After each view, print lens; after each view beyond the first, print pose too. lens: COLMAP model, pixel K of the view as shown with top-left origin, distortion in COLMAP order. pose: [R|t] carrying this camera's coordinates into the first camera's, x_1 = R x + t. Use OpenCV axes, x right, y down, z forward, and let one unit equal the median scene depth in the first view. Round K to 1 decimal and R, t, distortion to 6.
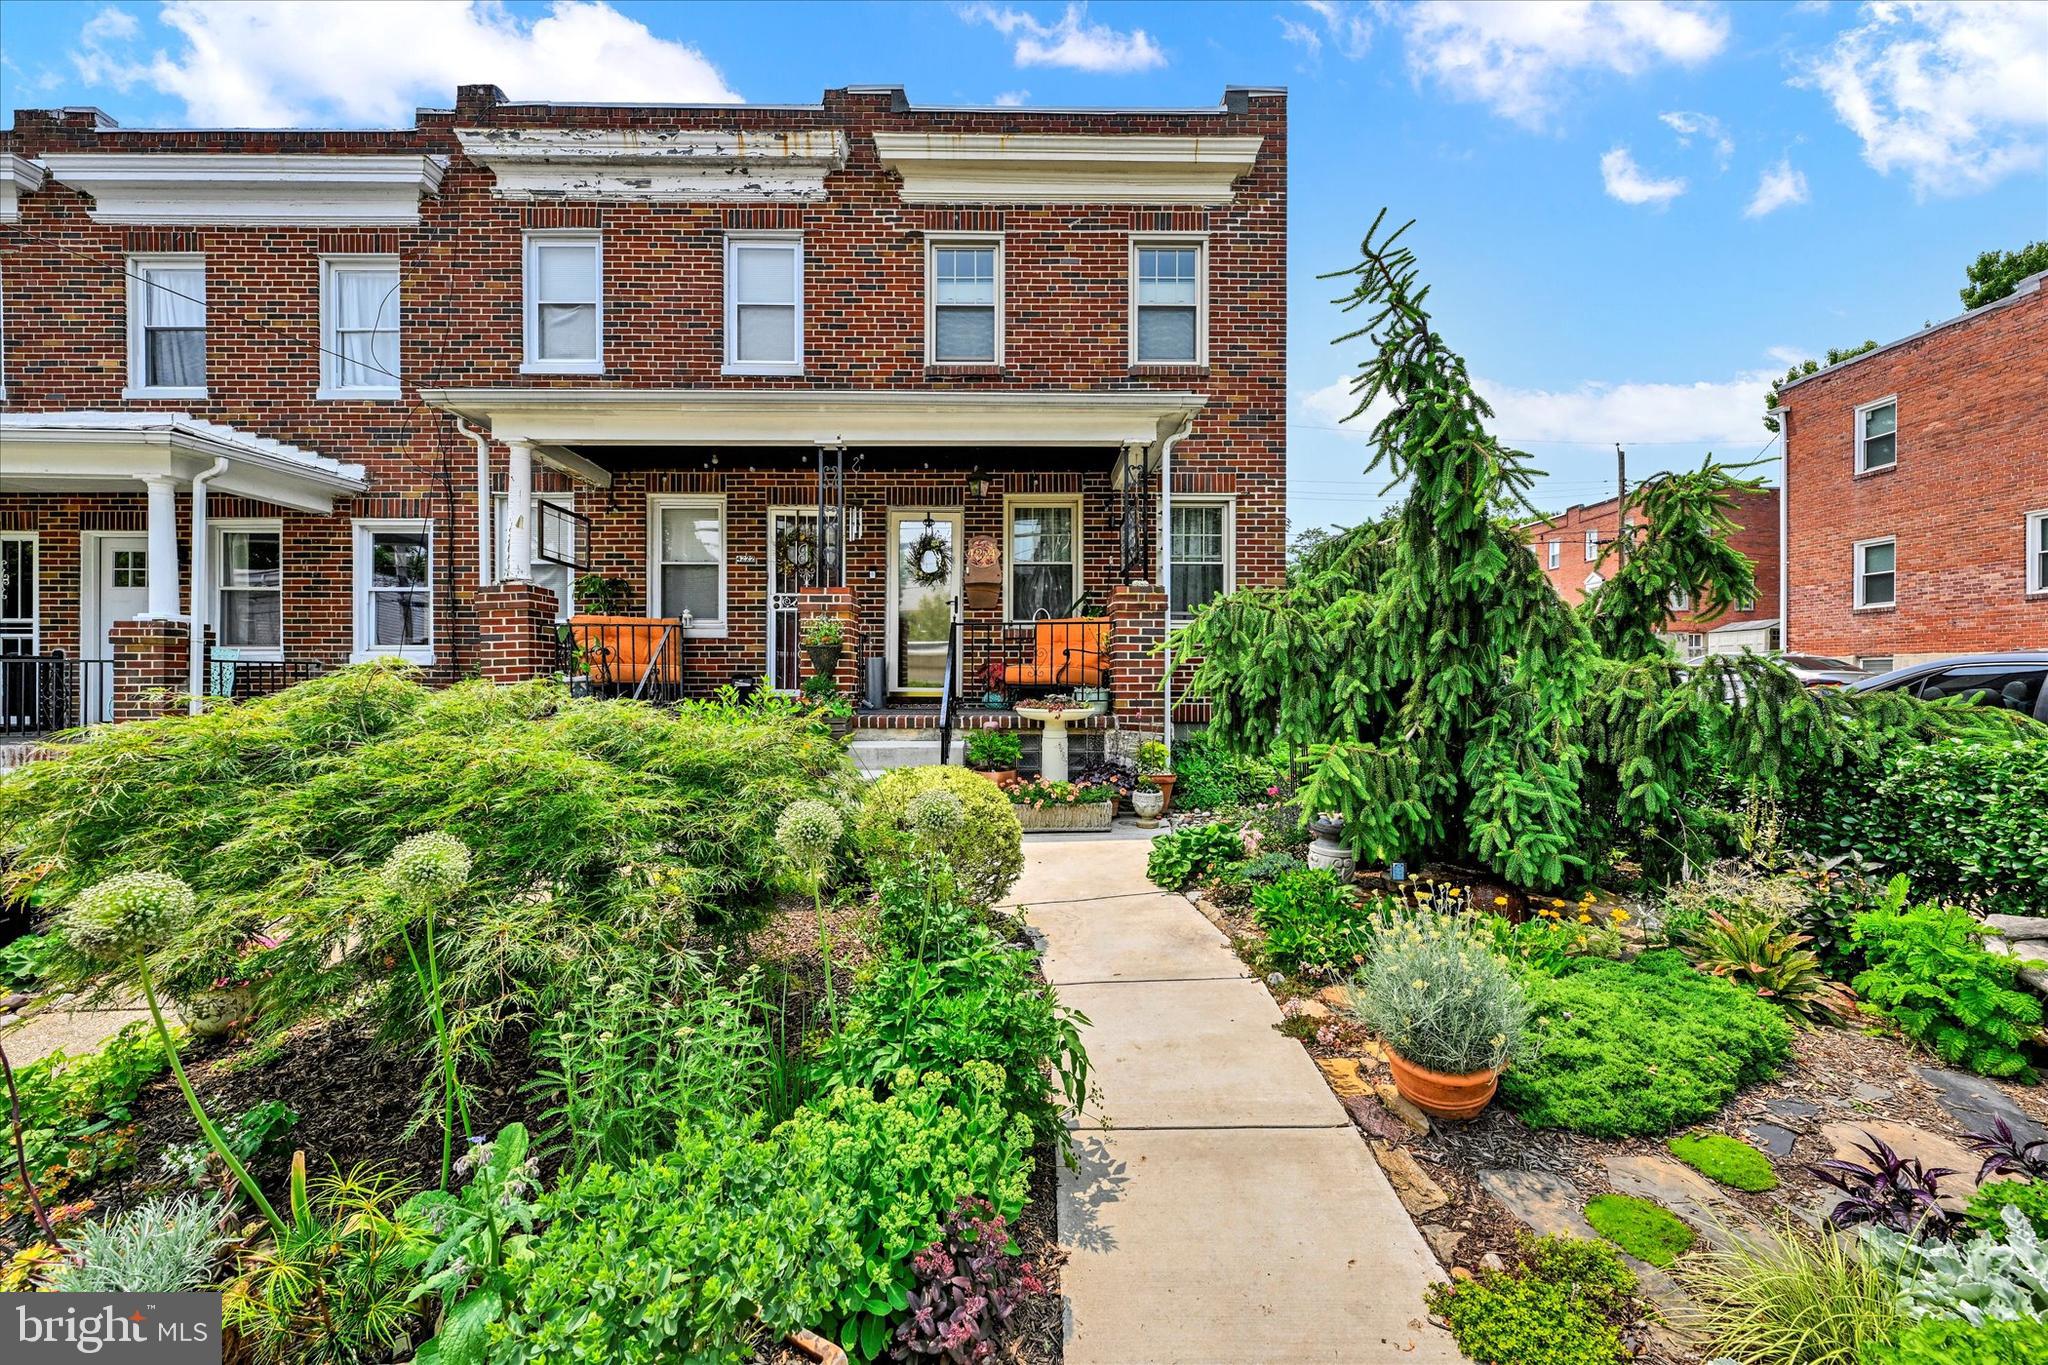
lens RADIAL K [[830.0, 0, 1019.1], [0, 830.0, 682.2], [0, 0, 1]] dist [-0.004593, 0.001123]
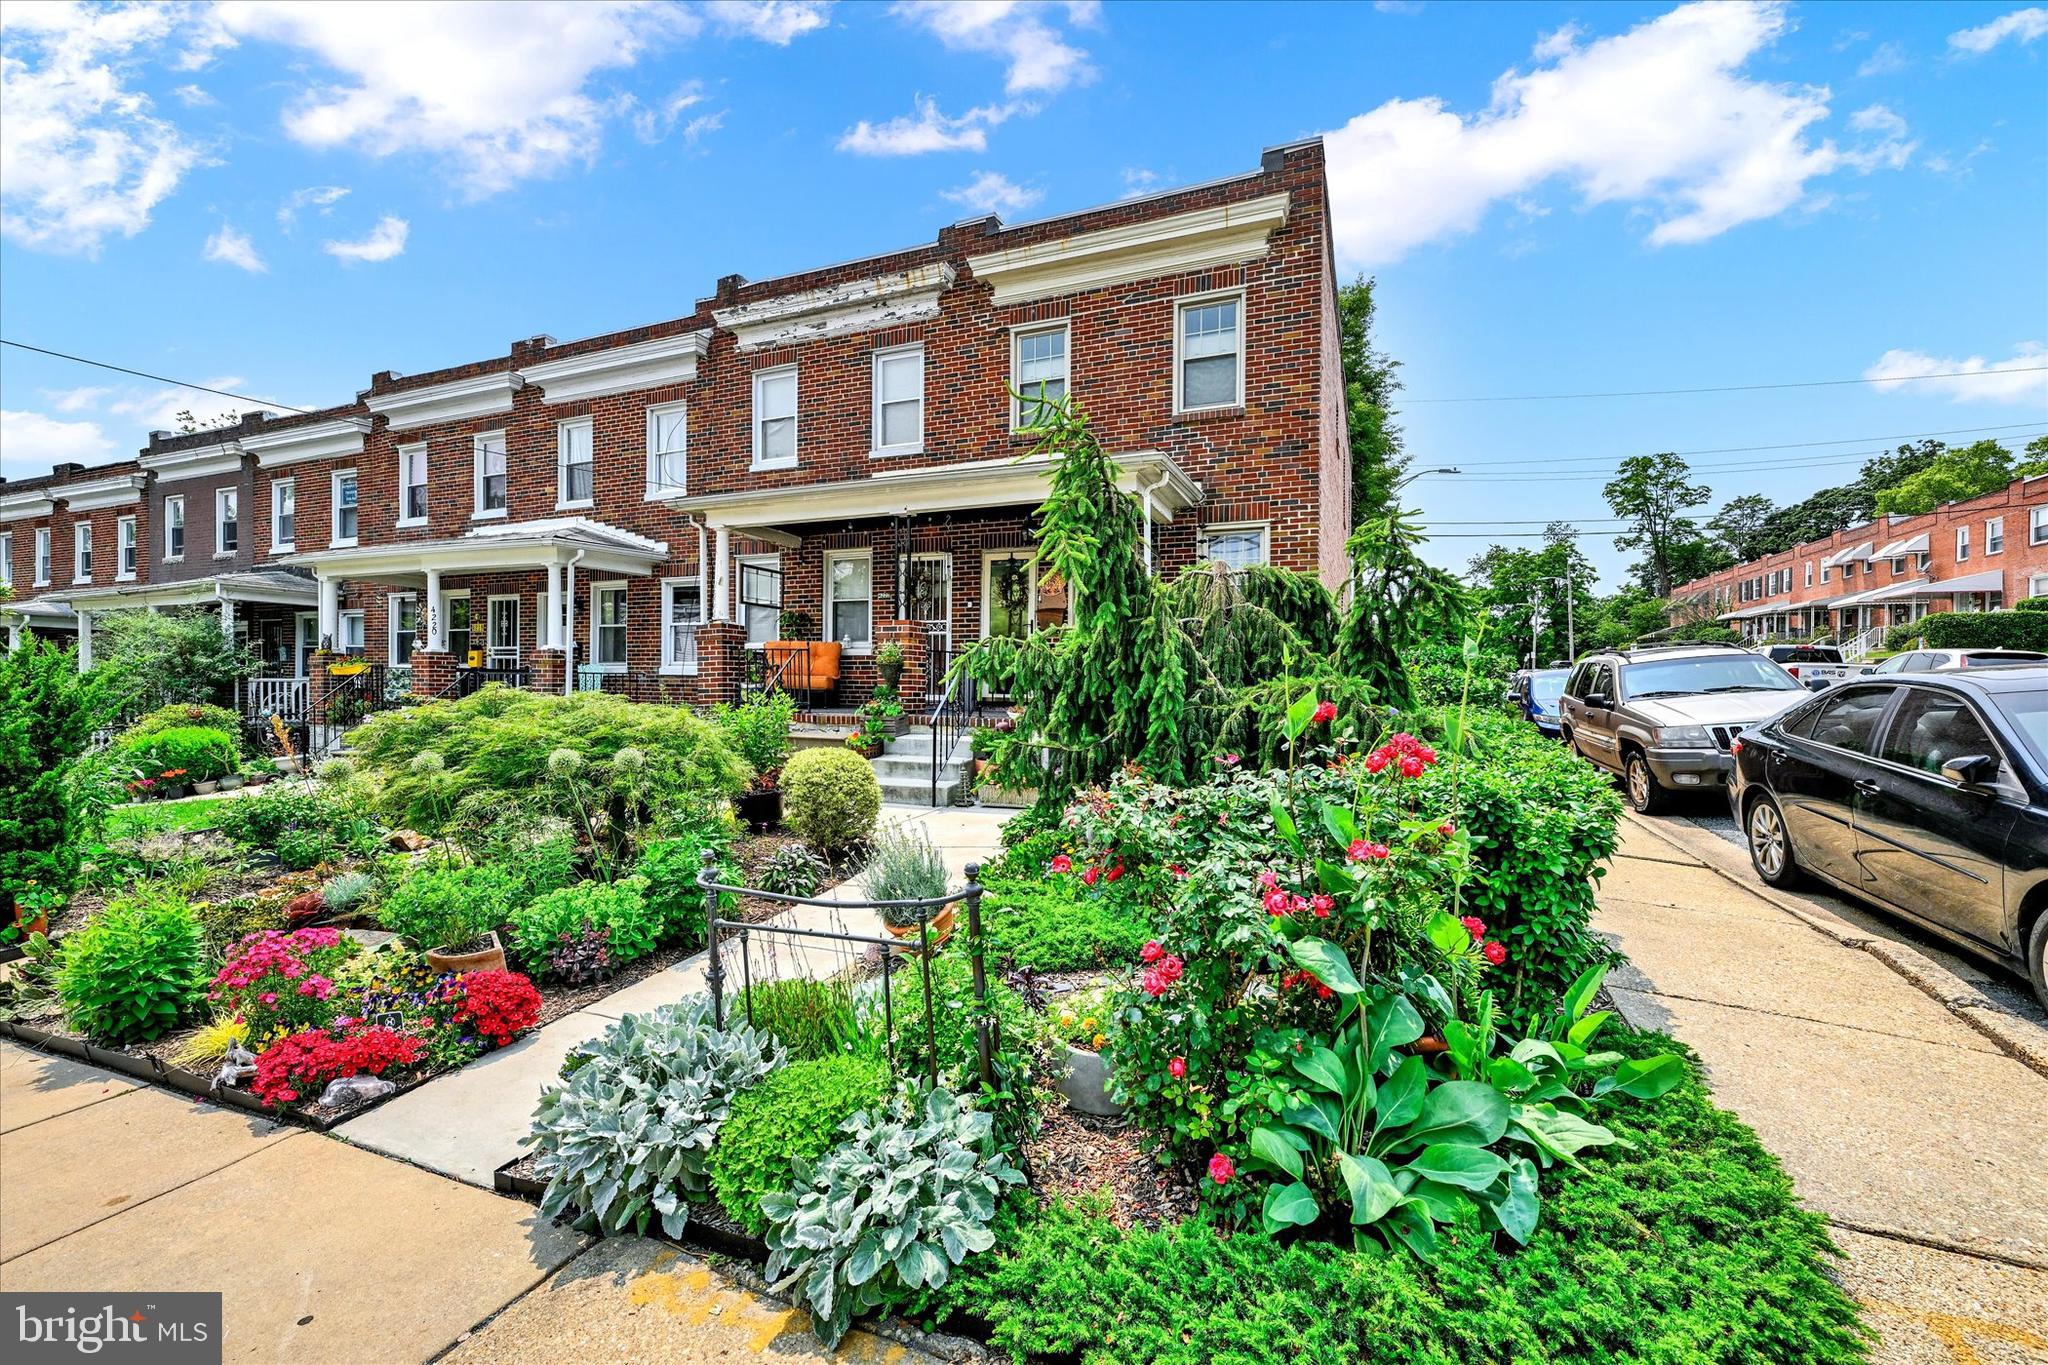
lens RADIAL K [[830.0, 0, 1037.8], [0, 830.0, 678.0], [0, 0, 1]] dist [-0.004593, 0.001123]
pose [[0.921439, 0.003579, -0.388507, 0.414357], [-0.005900, 0.999971, -0.004782, -0.012367], [0.388478, 0.006699, 0.921433, -0.125976]]
